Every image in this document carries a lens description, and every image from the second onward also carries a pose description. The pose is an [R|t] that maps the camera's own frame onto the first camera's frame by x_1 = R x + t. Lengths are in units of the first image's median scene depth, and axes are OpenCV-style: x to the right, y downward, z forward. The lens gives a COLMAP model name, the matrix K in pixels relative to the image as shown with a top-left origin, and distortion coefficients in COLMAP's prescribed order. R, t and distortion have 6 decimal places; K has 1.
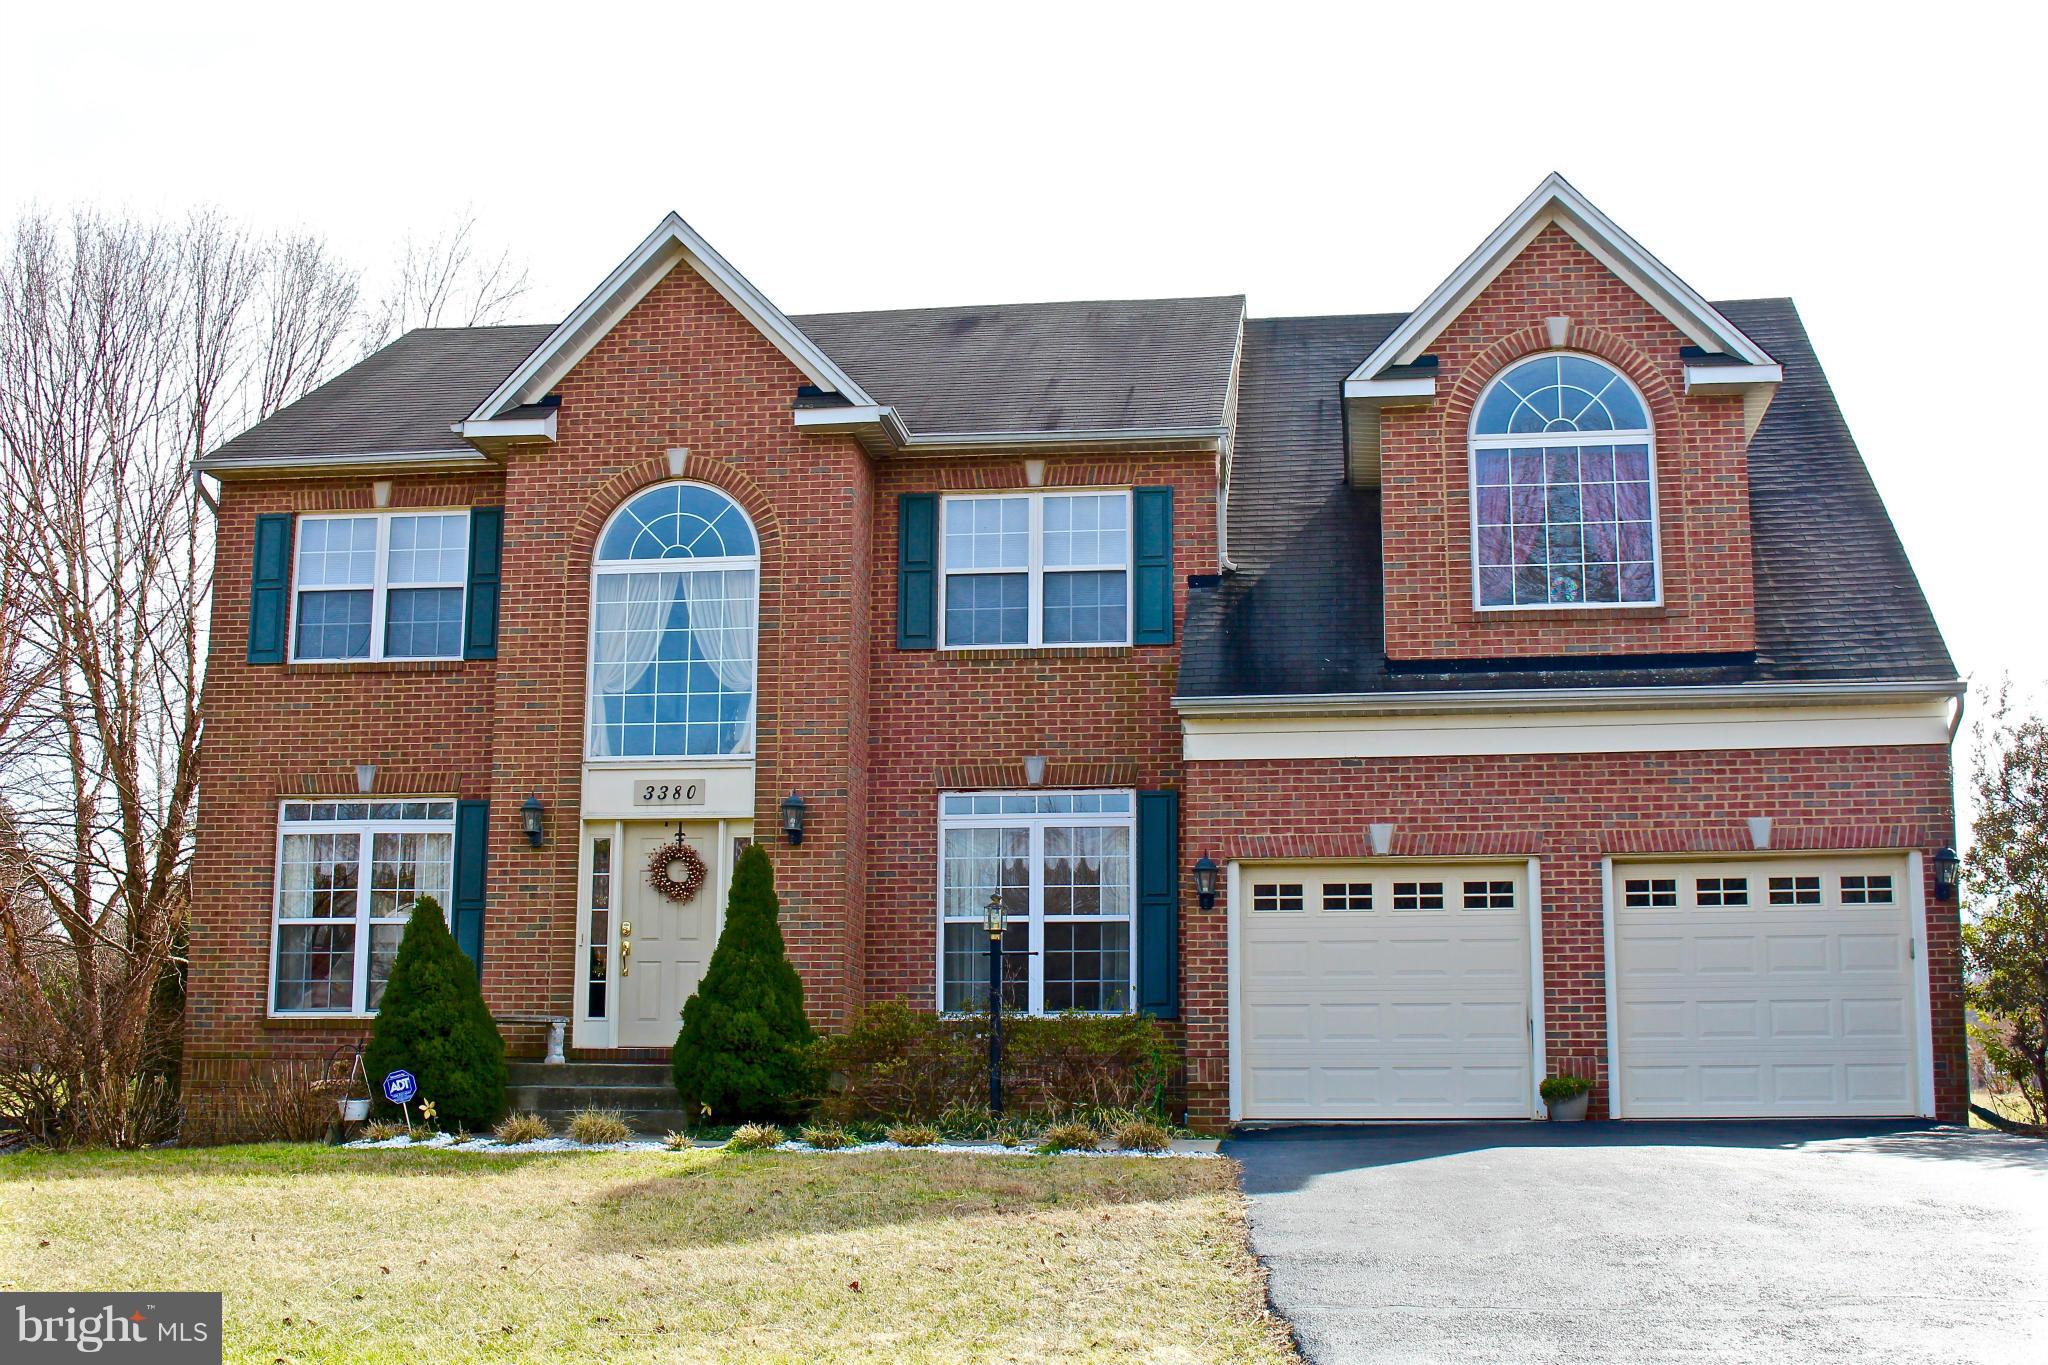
lens RADIAL K [[1722.0, 0, 1026.6], [0, 1722.0, 691.3], [0, 0, 1]] dist [-0.141492, 0.124924]
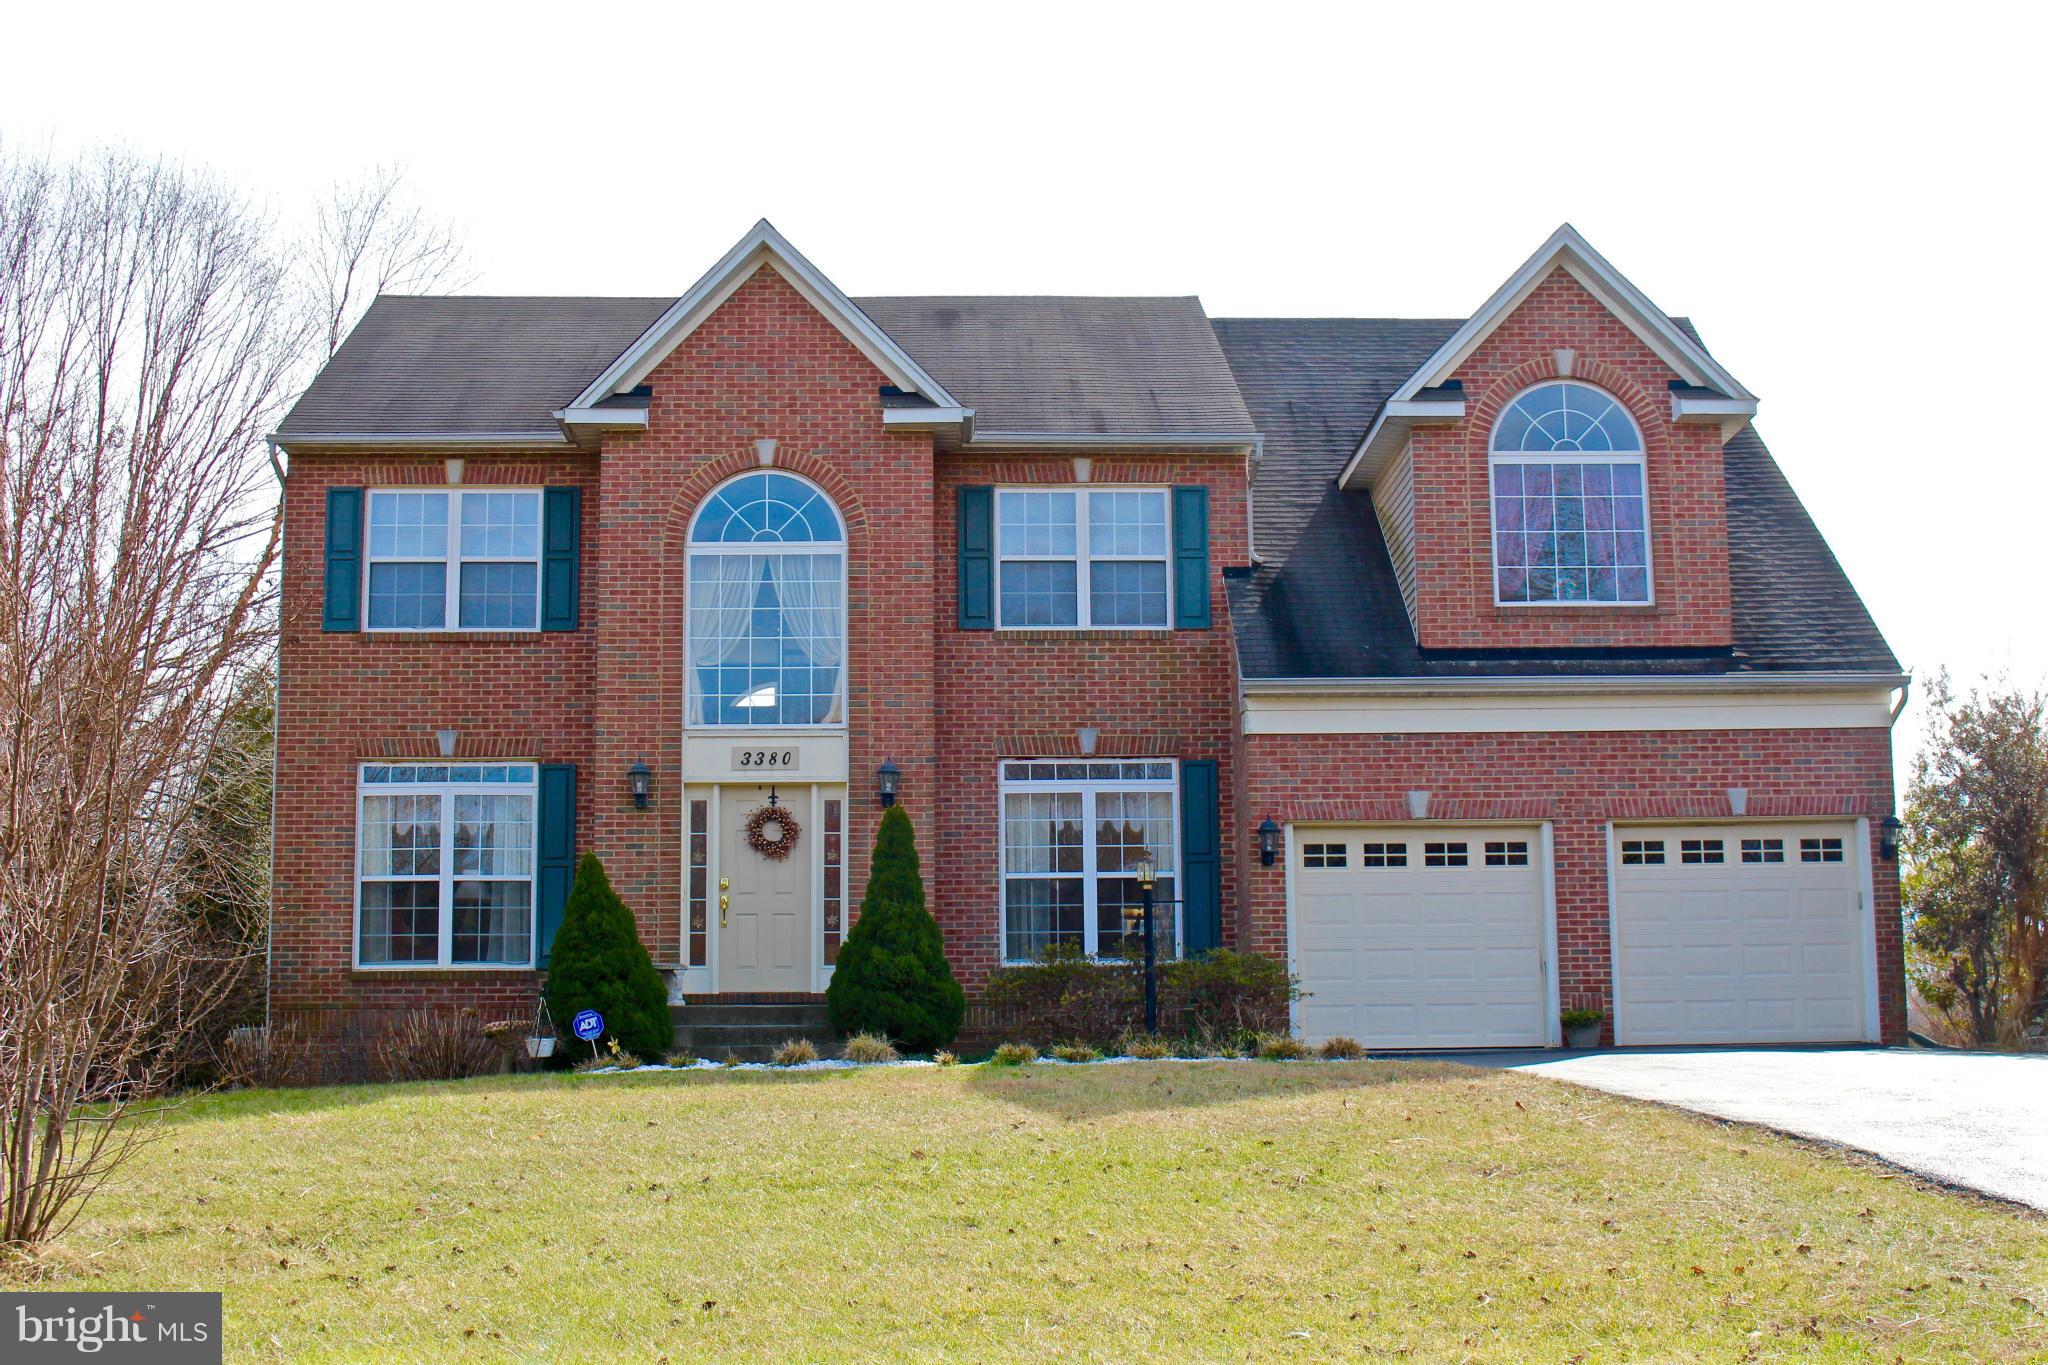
lens RADIAL K [[1722.0, 0, 1026.6], [0, 1722.0, 691.3], [0, 0, 1]] dist [-0.141492, 0.124924]
pose [[0.994101, 0.012994, 0.107679, -0.163661], [-0.015037, 0.999722, 0.018181, -0.005810], [-0.107413, -0.019693, 0.994019, -0.099641]]
